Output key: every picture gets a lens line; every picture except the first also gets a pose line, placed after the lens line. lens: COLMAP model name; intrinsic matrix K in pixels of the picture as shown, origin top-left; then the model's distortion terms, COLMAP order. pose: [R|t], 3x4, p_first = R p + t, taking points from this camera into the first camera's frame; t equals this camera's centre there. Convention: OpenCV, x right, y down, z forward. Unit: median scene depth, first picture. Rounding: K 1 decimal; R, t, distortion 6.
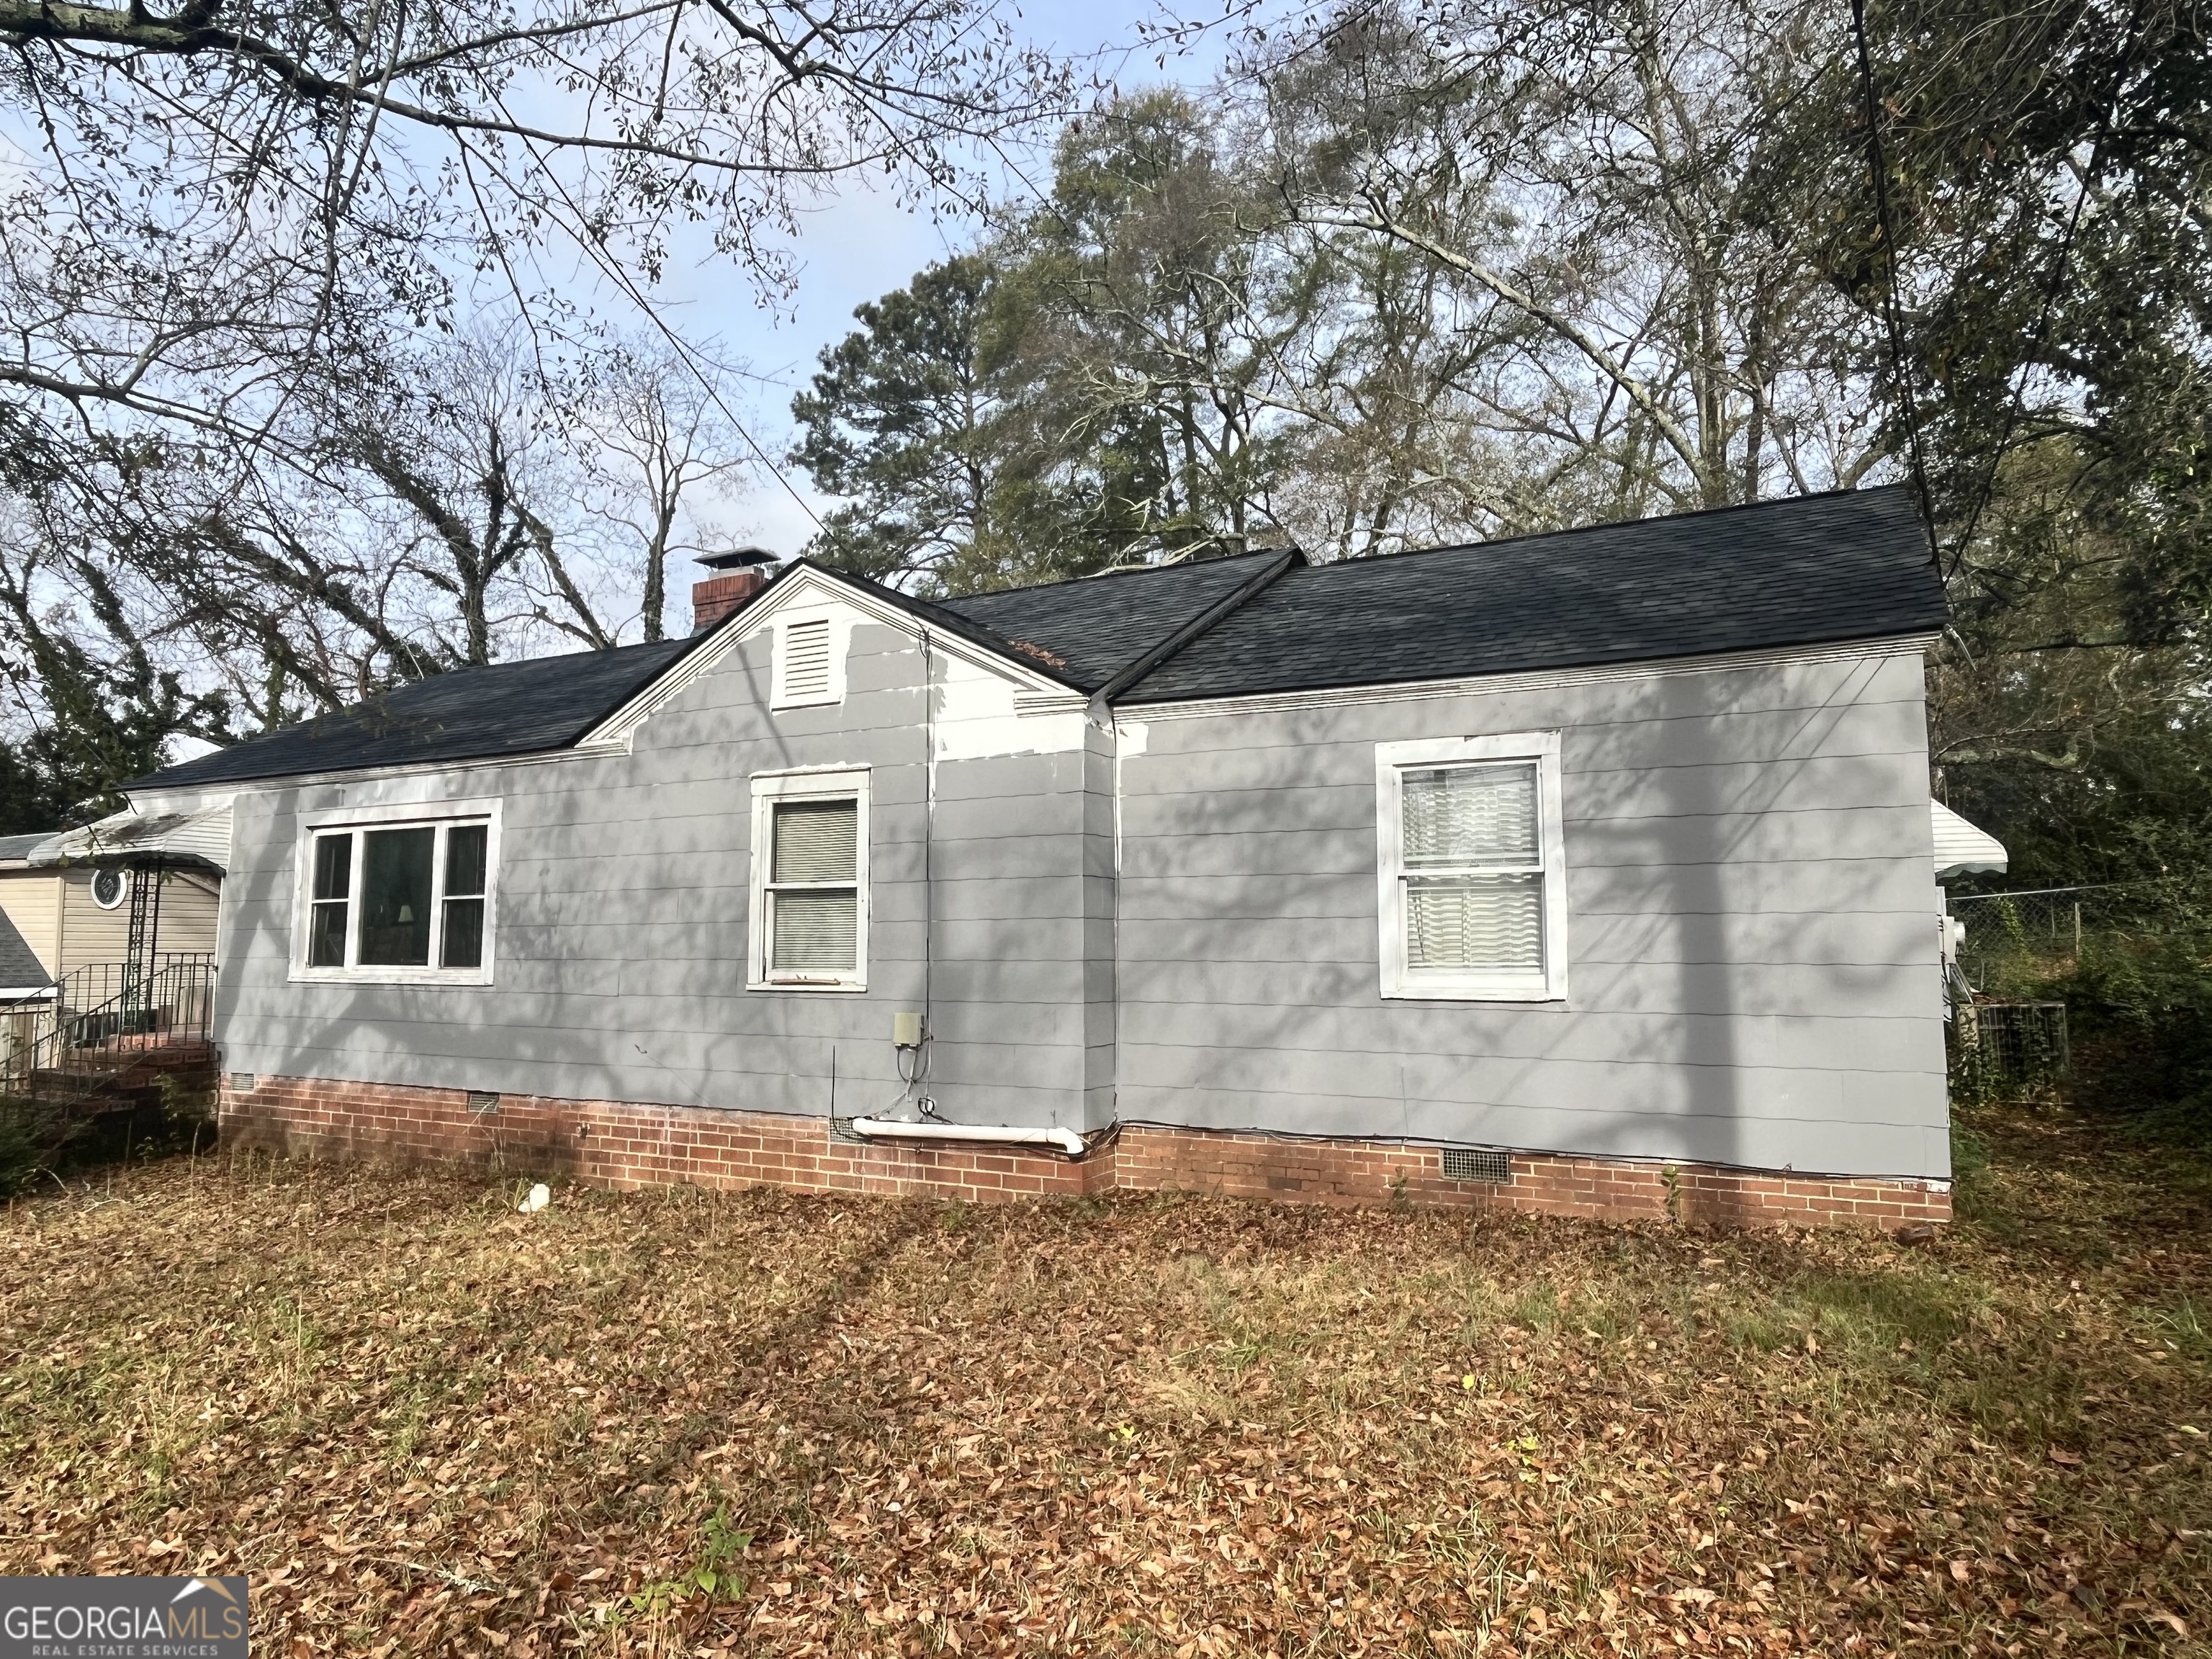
lens RADIAL K [[1411.0, 0, 1075.1], [0, 1411.0, 806.0], [0, 0, 1]] dist [0.002469, 0.001315]
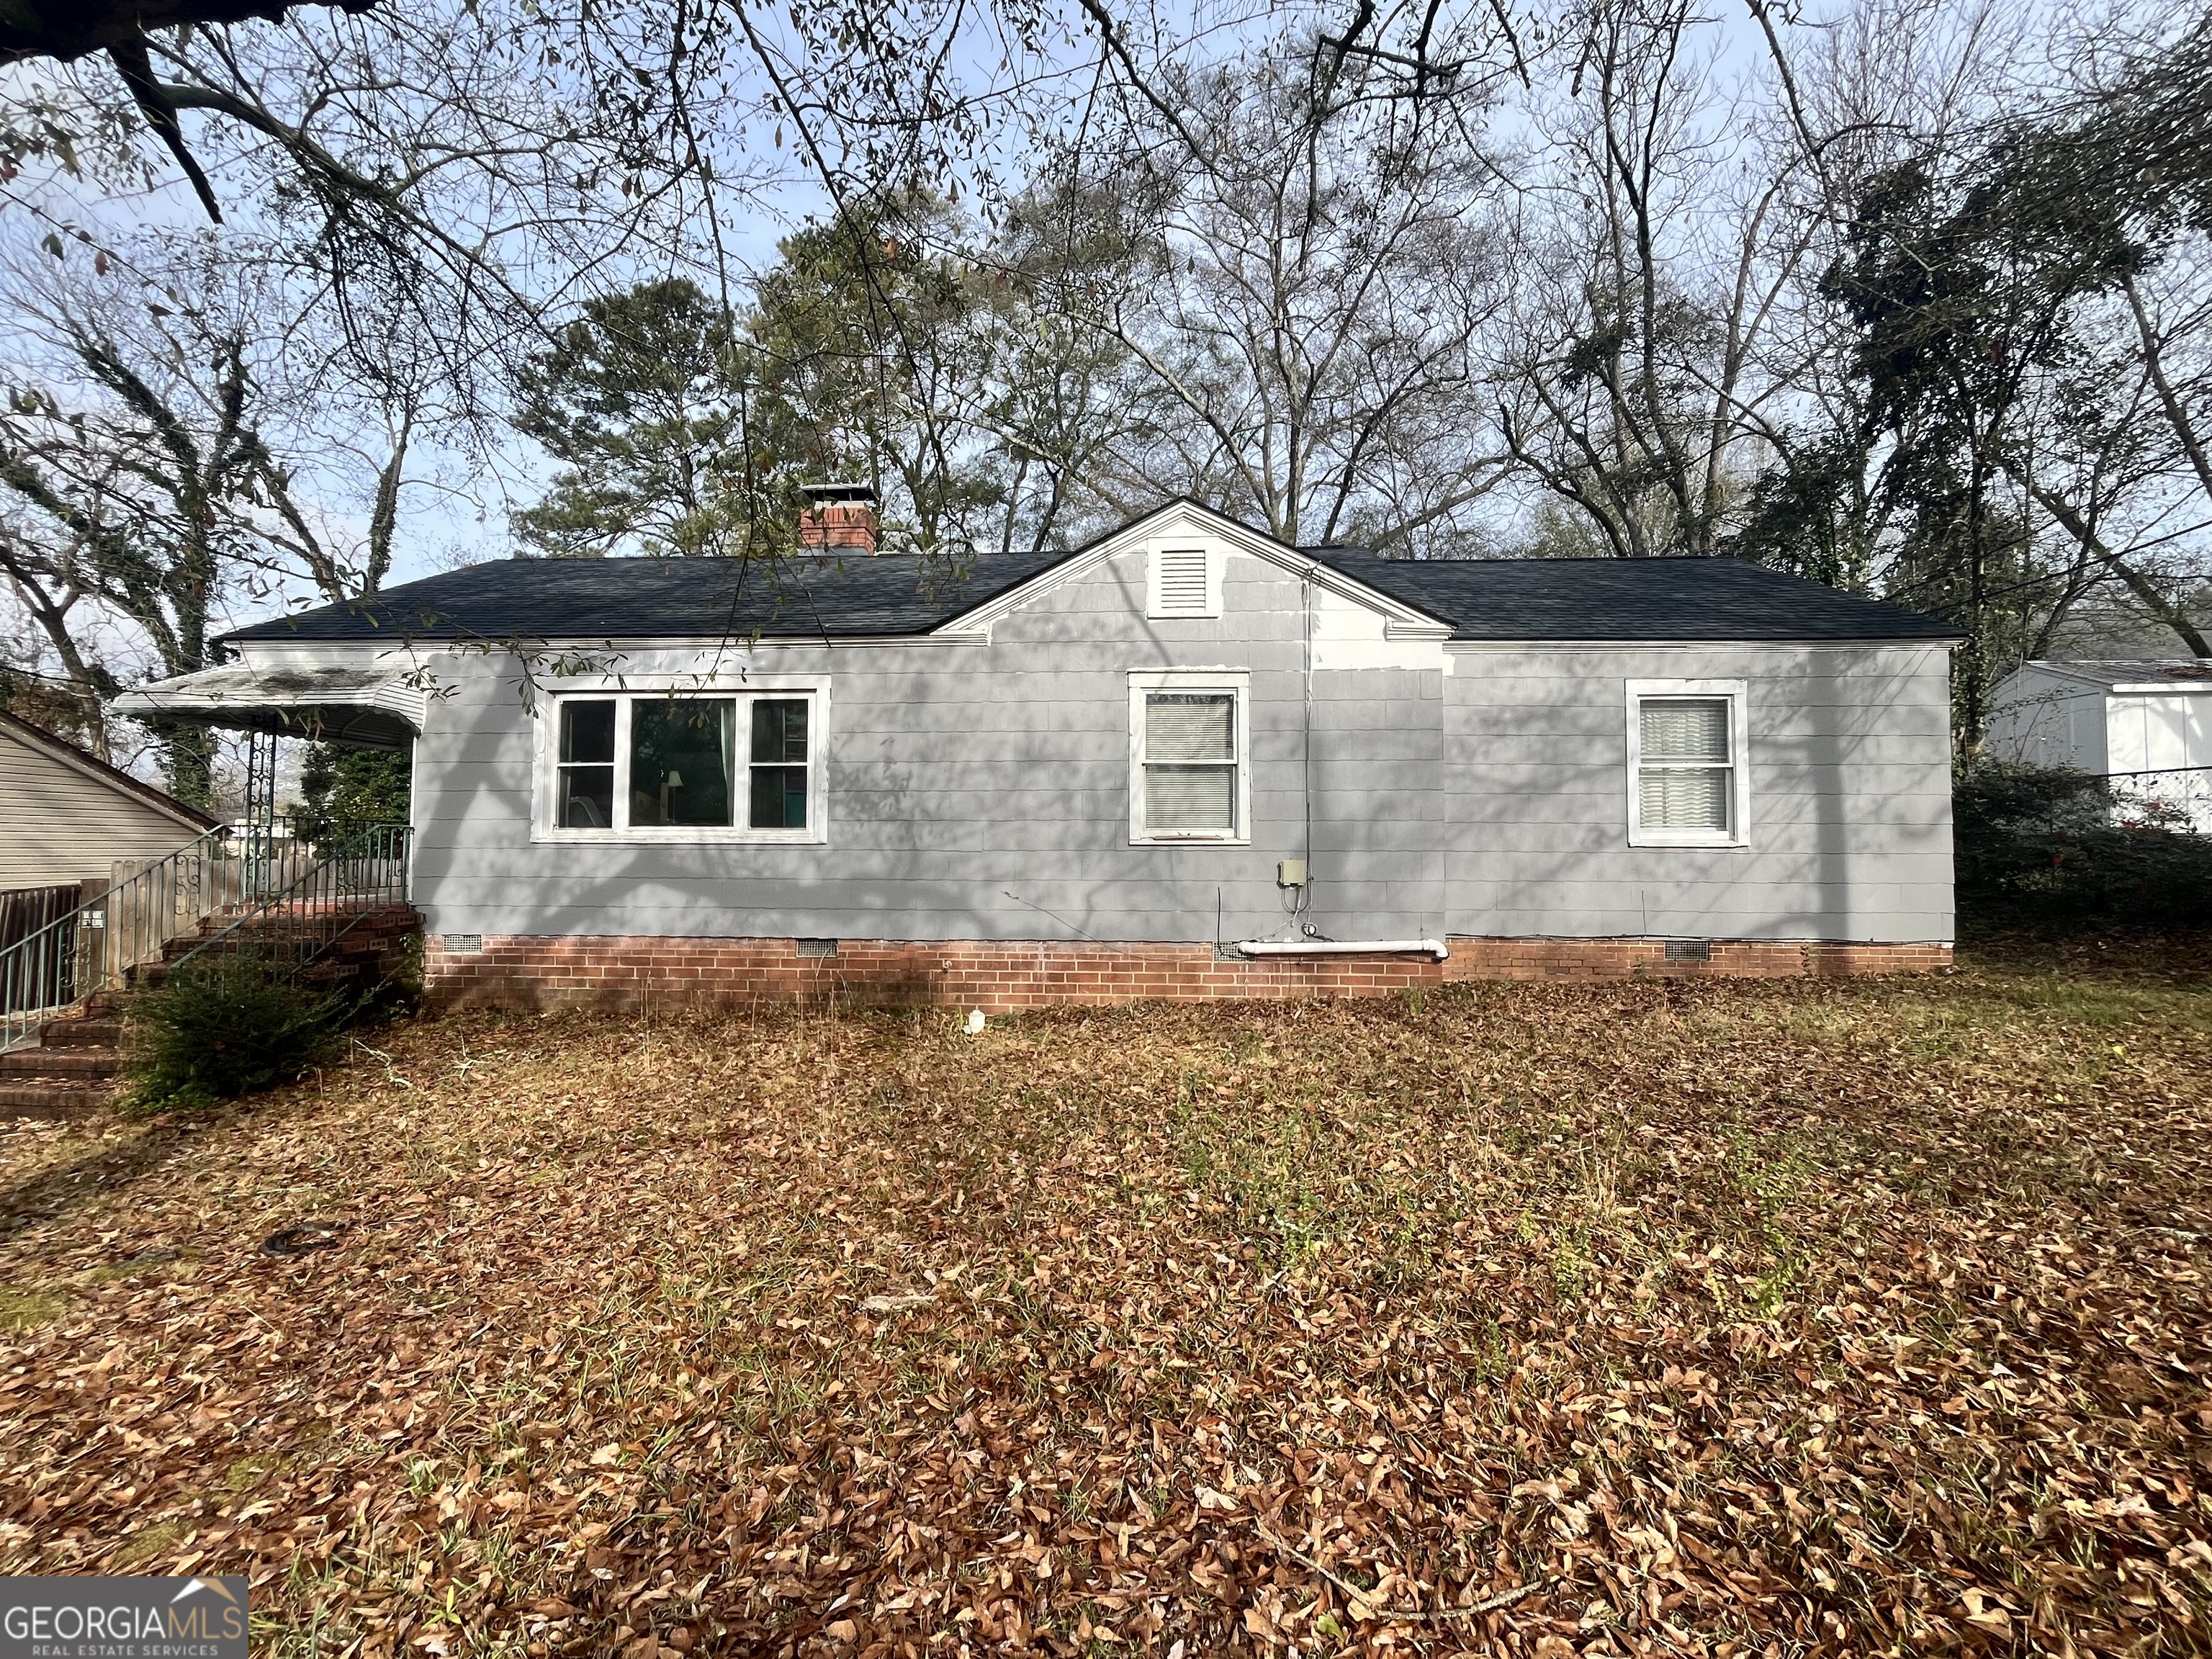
lens RADIAL K [[985.2, 0, 1105.8], [0, 985.2, 823.8], [0, 0, 1]] dist [-0.000459, 0.000199]
pose [[0.898406, 0.017310, 0.438824, -0.620332], [-0.048341, 0.997049, 0.059640, 0.060591], [-0.436497, -0.074794, 0.896592, 0.234229]]
